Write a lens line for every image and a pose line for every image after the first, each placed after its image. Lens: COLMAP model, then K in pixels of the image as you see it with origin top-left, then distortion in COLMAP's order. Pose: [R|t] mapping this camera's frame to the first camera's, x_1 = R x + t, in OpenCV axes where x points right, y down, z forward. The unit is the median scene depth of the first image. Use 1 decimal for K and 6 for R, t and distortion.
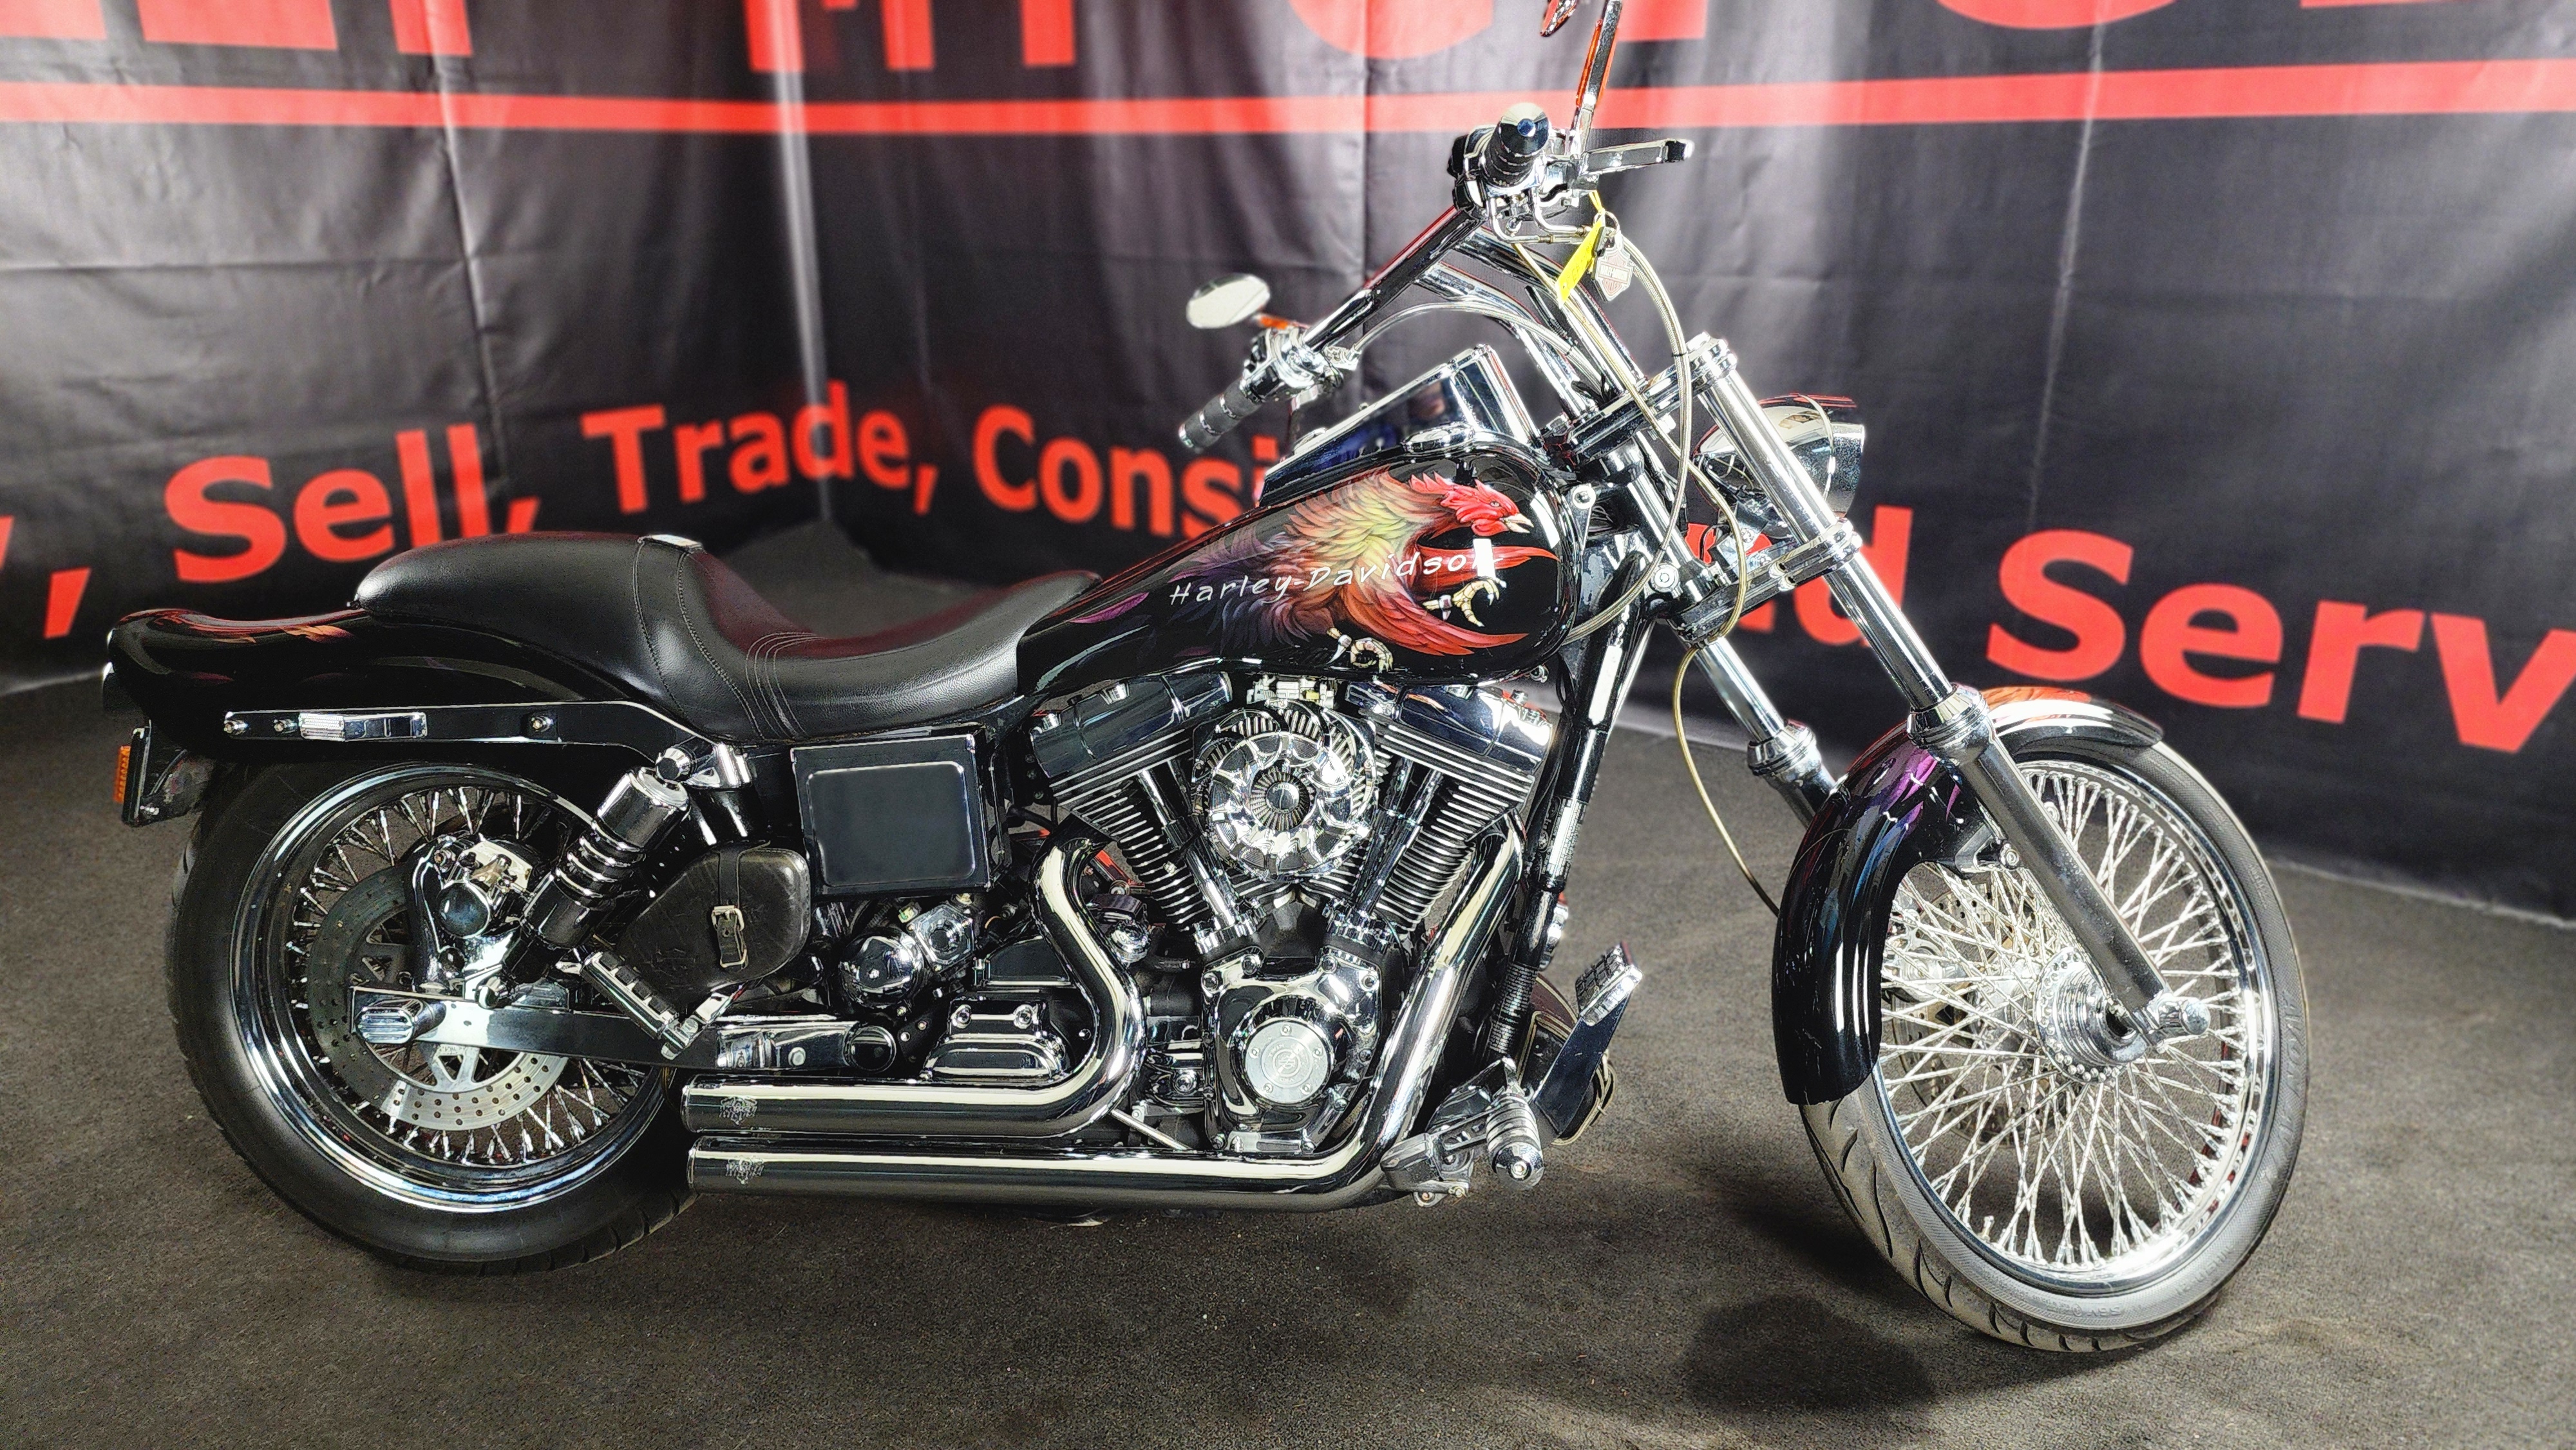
lens RADIAL K [[1740.9, 0, 1292.2], [0, 1740.9, 692.5], [0, 0, 1]] dist [0.085896, -0.088062]
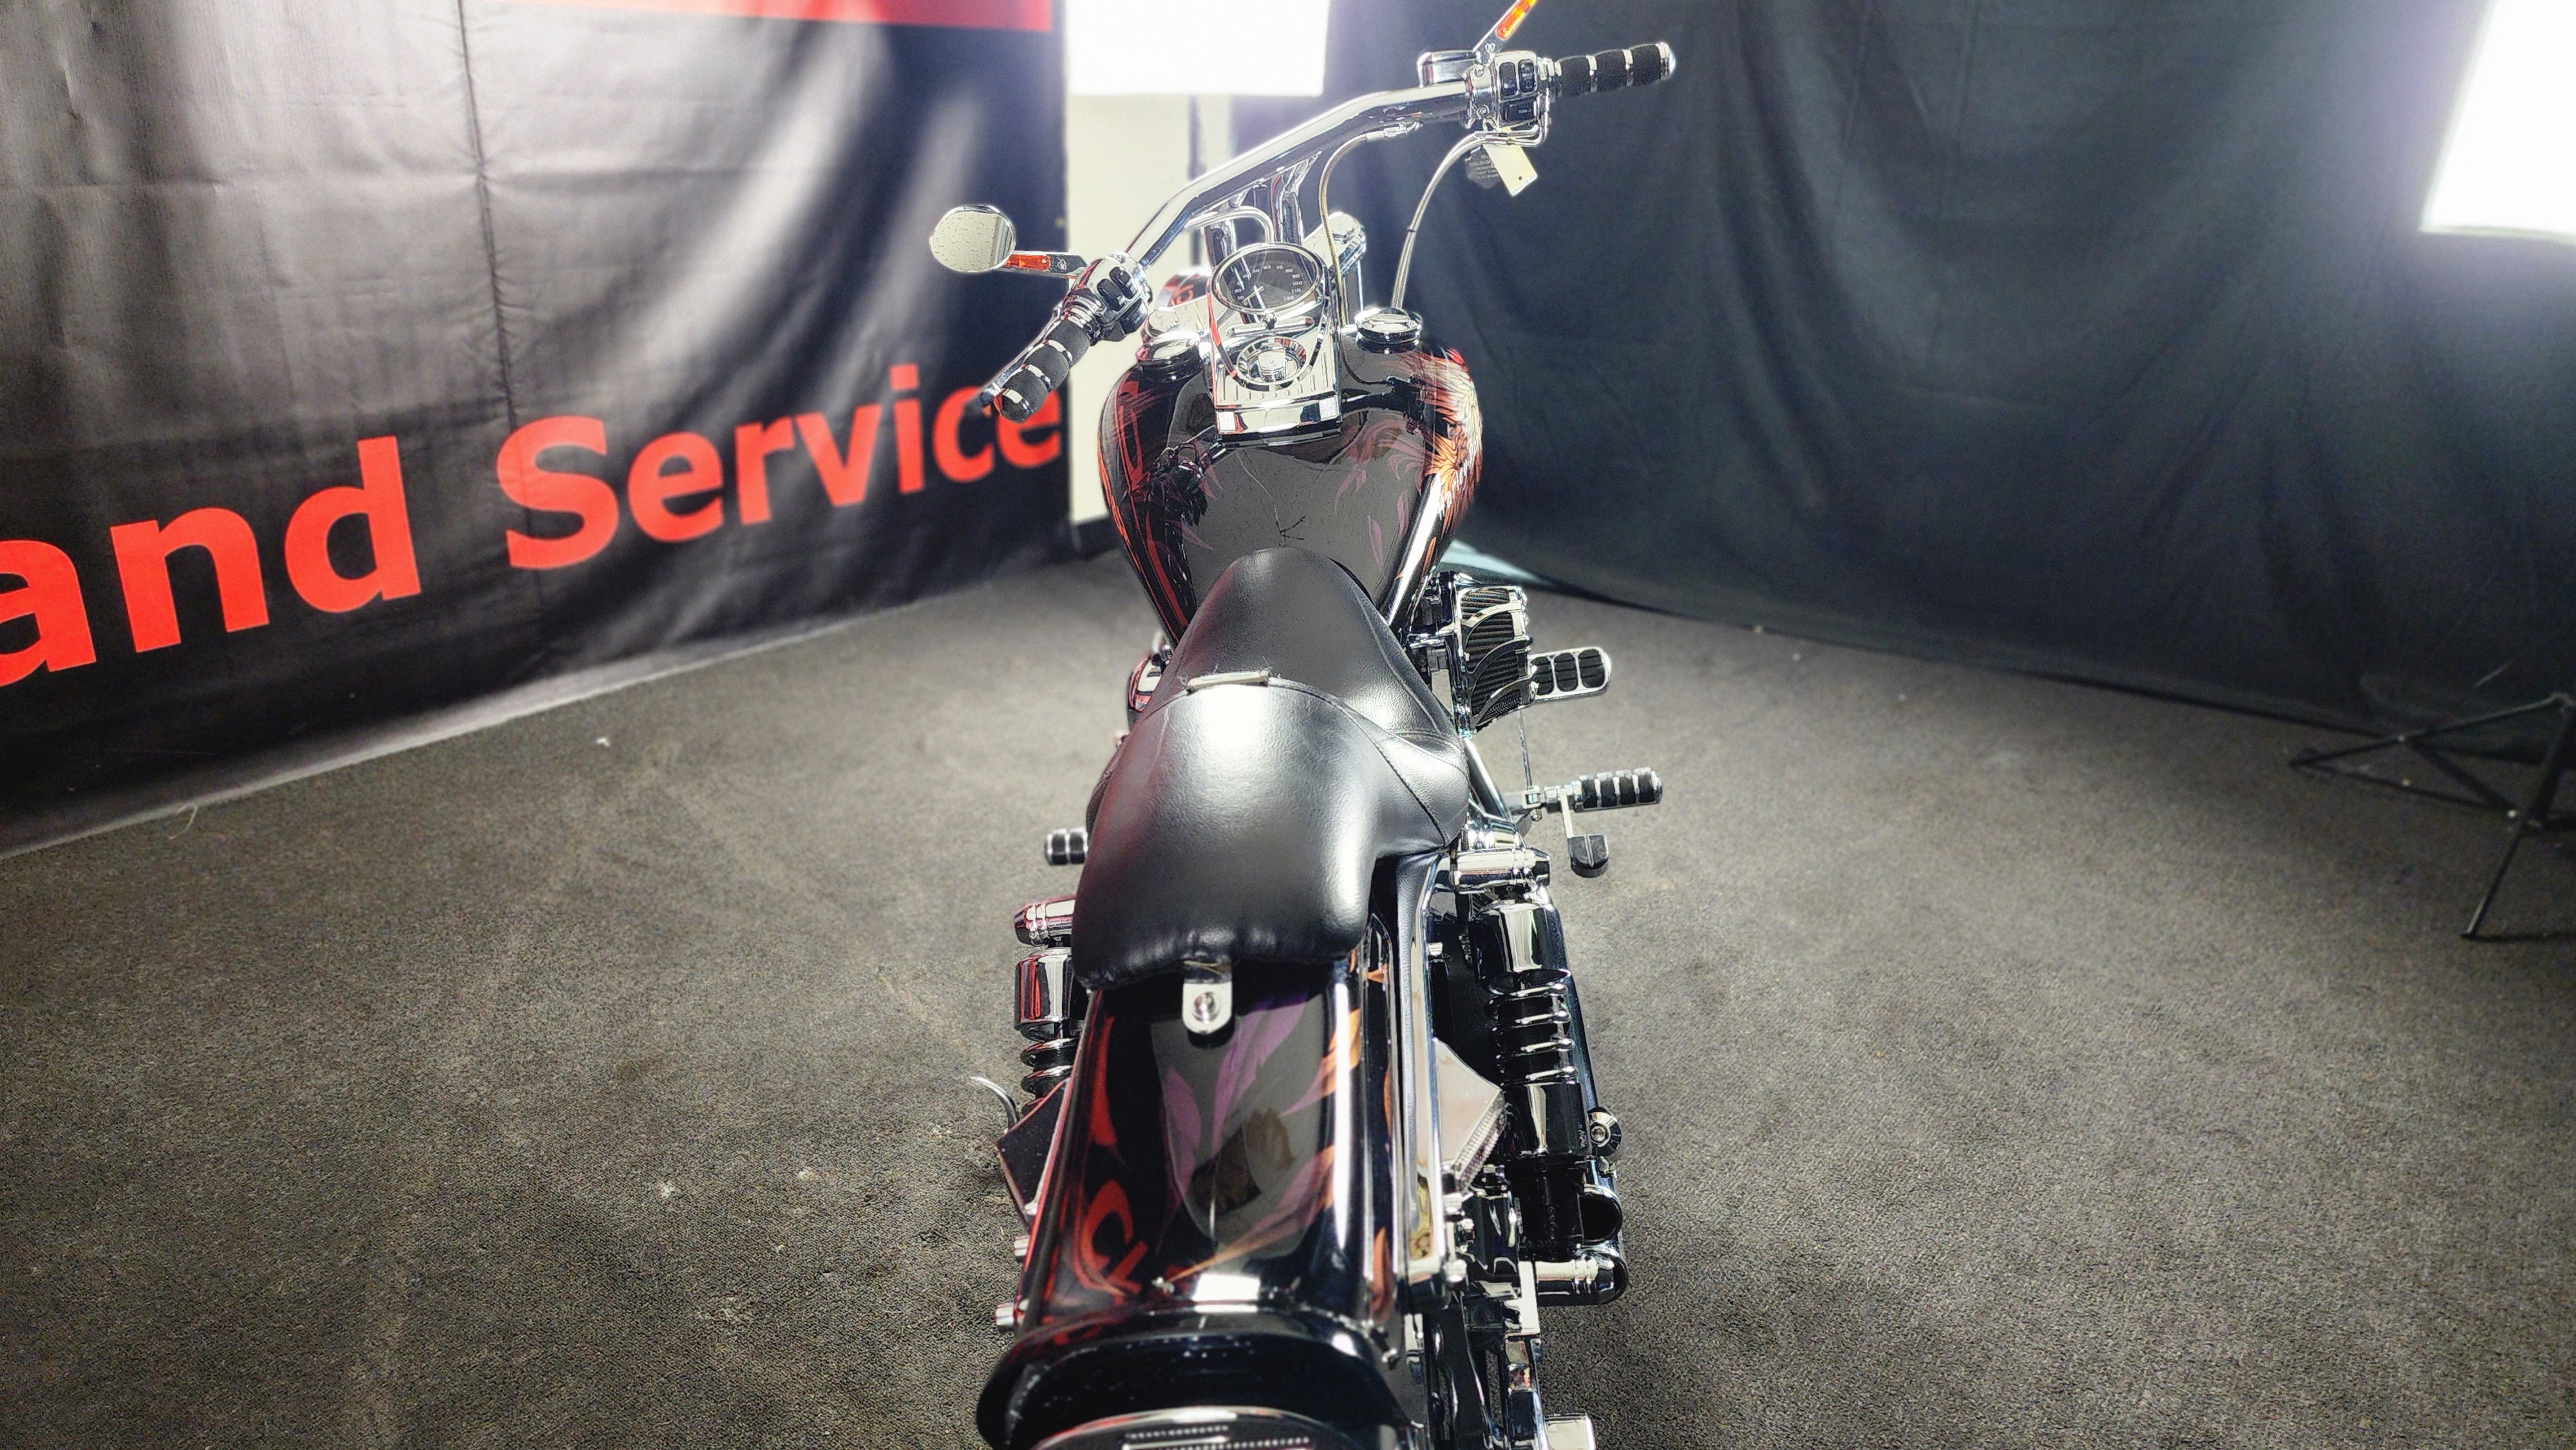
lens RADIAL K [[1736.3, 0, 1288.0], [0, 1736.3, 725.0], [0, 0, 1]] dist [0.082909, -0.081814]
pose [[-0.009900, -0.337331, 0.941334, -0.922347], [0.285963, 0.901110, 0.325924, -0.223959], [-0.958190, 0.272413, 0.087543, 0.875455]]
